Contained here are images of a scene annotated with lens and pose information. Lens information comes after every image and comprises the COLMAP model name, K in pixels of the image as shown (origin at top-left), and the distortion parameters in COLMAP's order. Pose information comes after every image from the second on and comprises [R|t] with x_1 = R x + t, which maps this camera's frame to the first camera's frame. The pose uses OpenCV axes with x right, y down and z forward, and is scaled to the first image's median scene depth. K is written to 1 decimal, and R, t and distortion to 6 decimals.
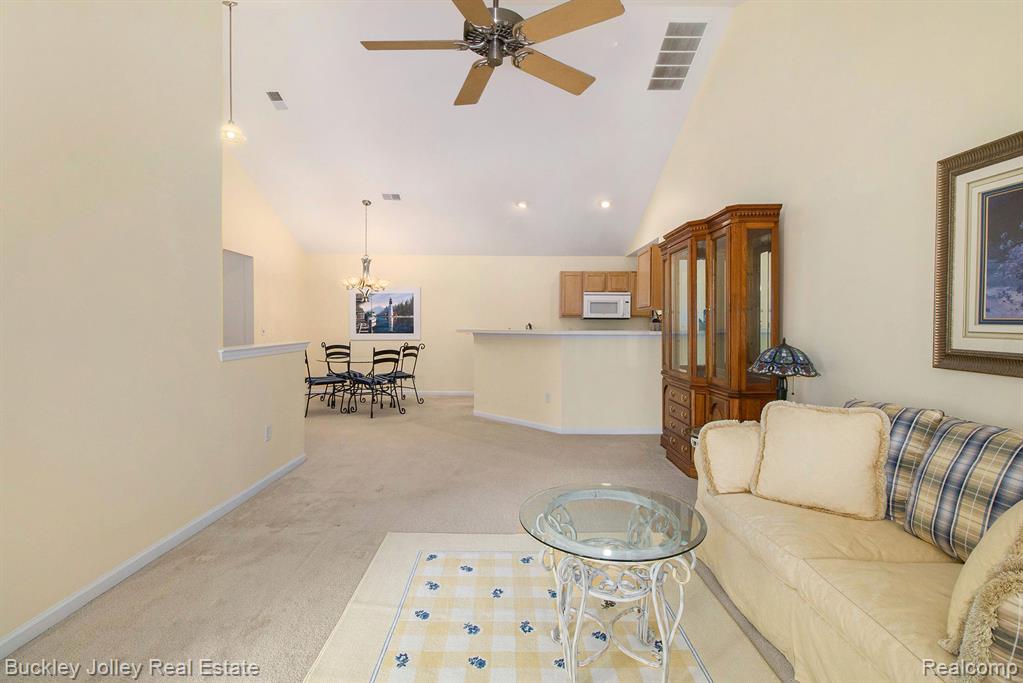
lens RADIAL K [[485.4, 0, 517.6], [0, 485.4, 332.2], [0, 0, 1]] dist [0.001528, -0.012292]
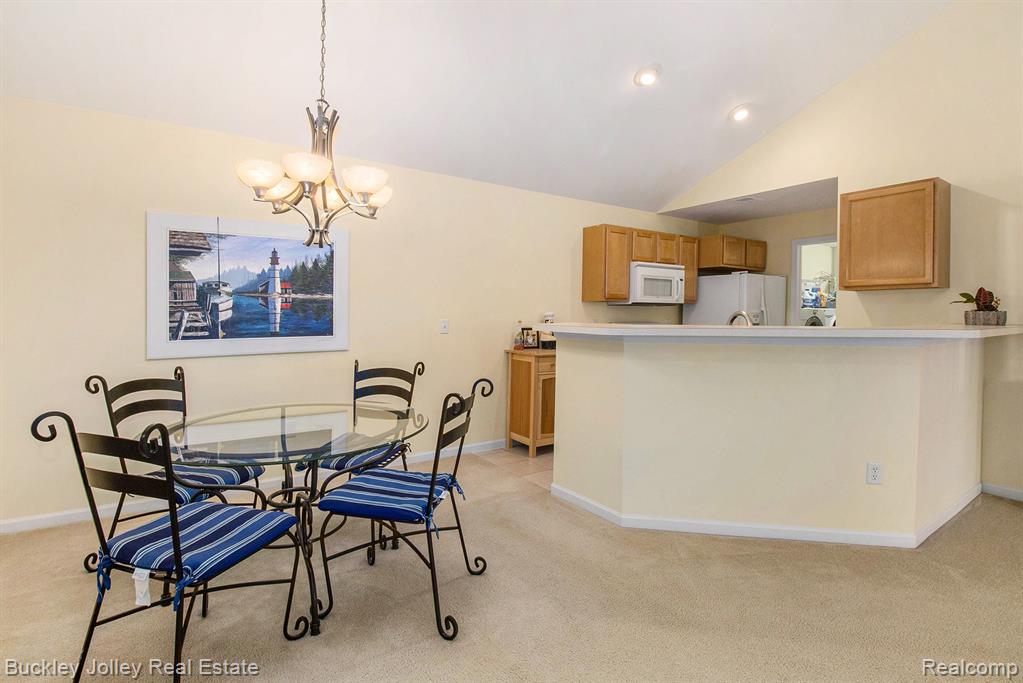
lens RADIAL K [[485.4, 0, 517.6], [0, 485.4, 332.2], [0, 0, 1]] dist [0.001528, -0.012292]
pose [[0.818419, -0.025709, 0.574046, -0.328773], [0.008908, 0.999446, 0.032061, -0.012736], [-0.574552, -0.021126, 0.818195, 0.554502]]
